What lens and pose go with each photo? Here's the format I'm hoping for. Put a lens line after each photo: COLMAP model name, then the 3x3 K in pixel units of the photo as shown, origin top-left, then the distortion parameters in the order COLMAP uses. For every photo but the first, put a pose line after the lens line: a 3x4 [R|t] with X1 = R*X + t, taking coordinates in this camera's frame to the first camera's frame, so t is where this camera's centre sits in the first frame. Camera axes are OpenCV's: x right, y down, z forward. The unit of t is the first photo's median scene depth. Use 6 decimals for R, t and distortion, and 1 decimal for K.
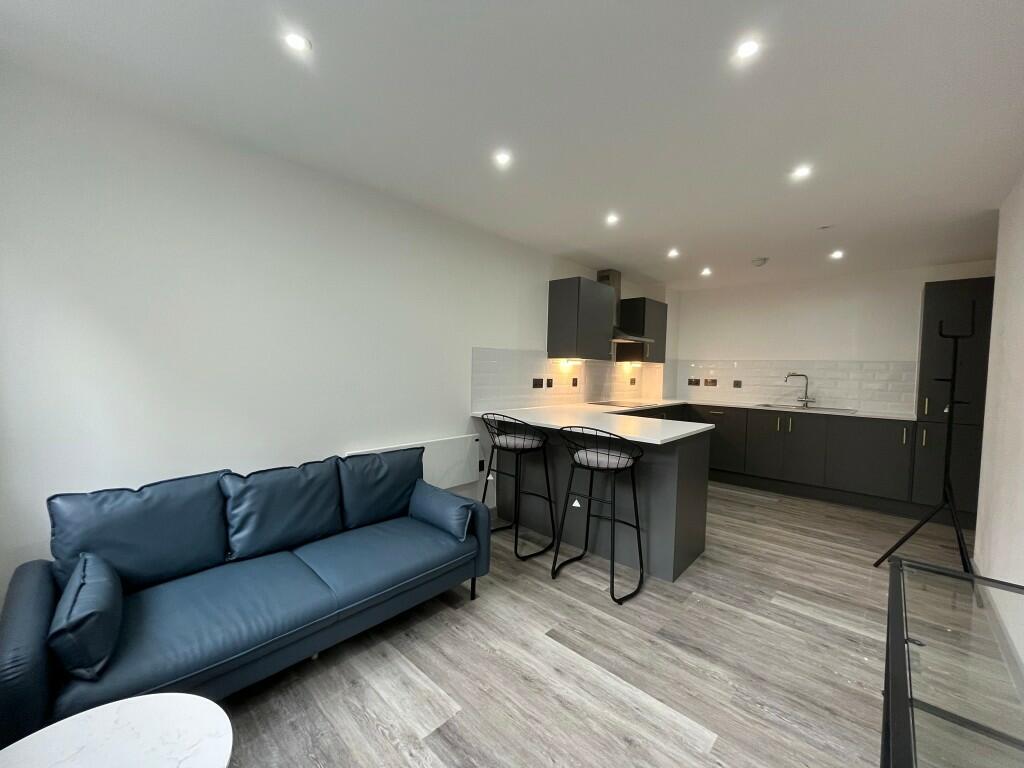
lens RADIAL K [[408.2, 0, 512.0], [0, 408.2, 384.0], [0, 0, 1]] dist [-0.003076, -0.000293]
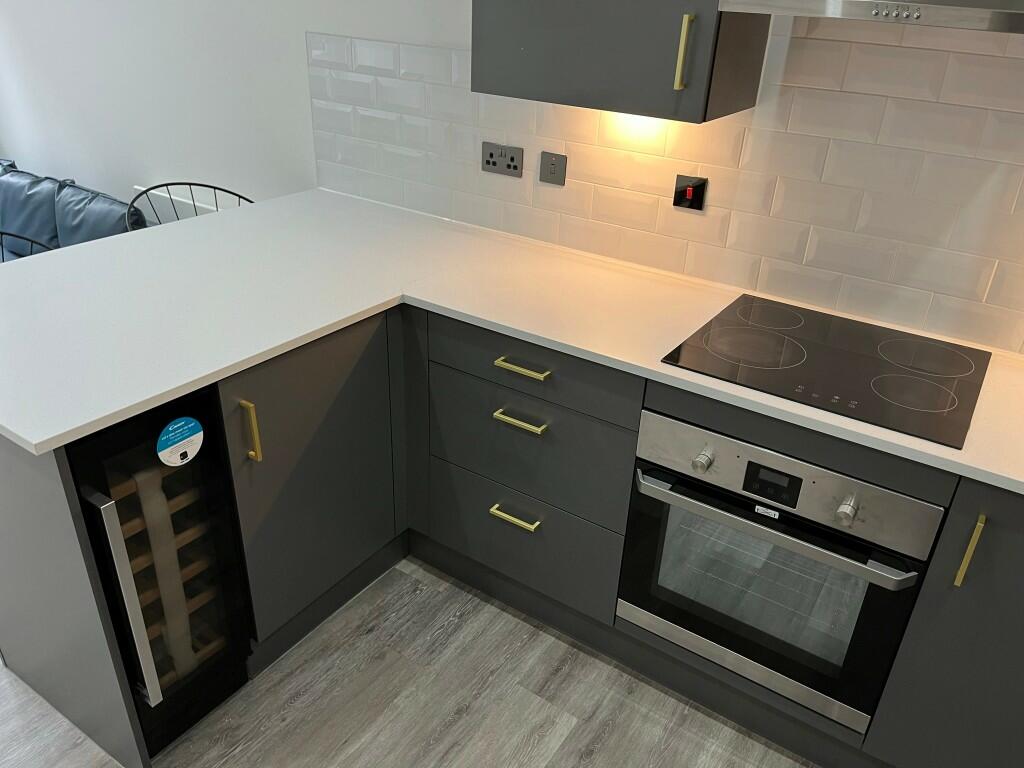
lens RADIAL K [[785.3, 0, 512.0], [0, 785.3, 384.0], [0, 0, 1]] dist [-0.000258, -0.001535]
pose [[0.149397, 0.438033, -0.886458, 1.037009], [-0.081028, 0.898928, 0.430539, -0.164403], [0.985452, 0.007506, 0.169790, 1.330073]]
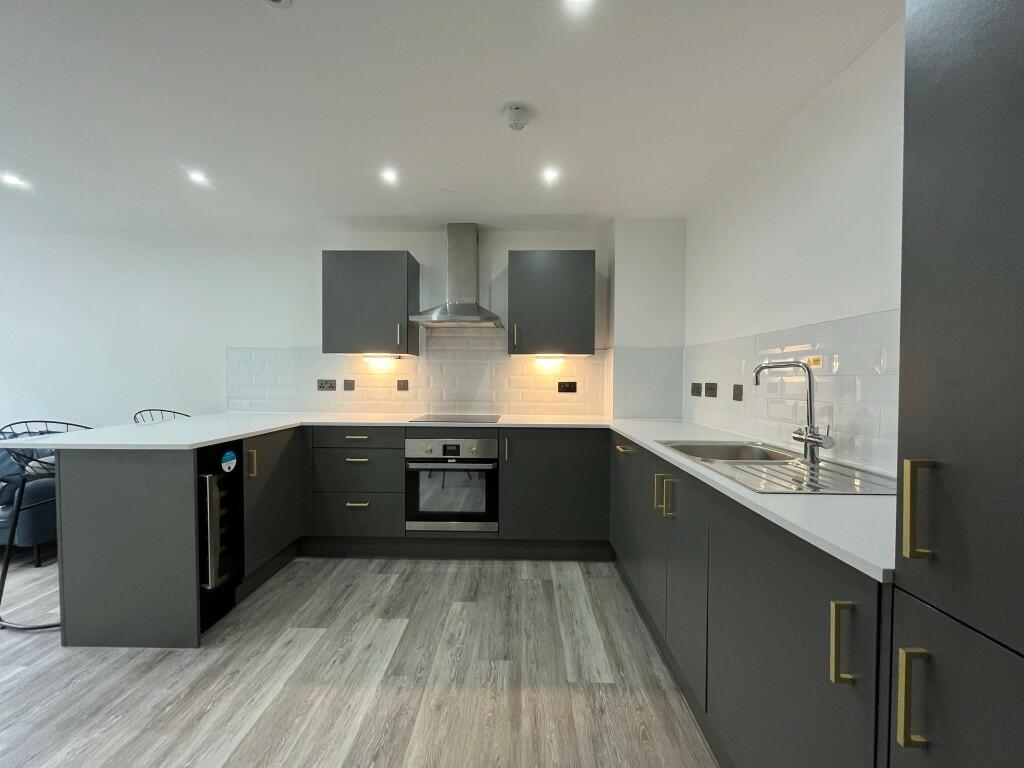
lens RADIAL K [[408.2, 0, 512.0], [0, 408.2, 384.0], [0, 0, 1]] dist [-0.003076, -0.000293]
pose [[0.664220, -0.007484, -0.747500, 1.425344], [-0.022680, 0.999288, -0.030157, 0.020004], [0.747193, 0.036984, 0.663577, 1.063129]]
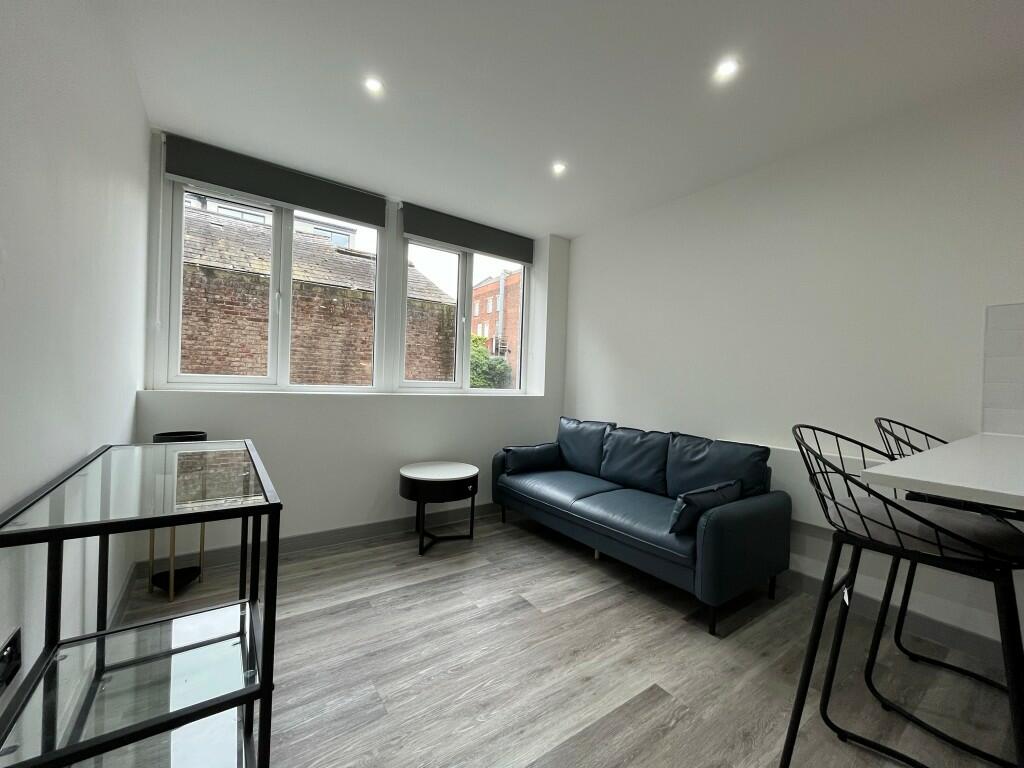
lens RADIAL K [[408.2, 0, 512.0], [0, 408.2, 384.0], [0, 0, 1]] dist [-0.003076, -0.000293]
pose [[-0.196470, -0.031627, -0.980000, 0.654864], [-0.083871, 0.996359, -0.015341, 0.081397], [0.976916, 0.079179, -0.198407, 0.640984]]
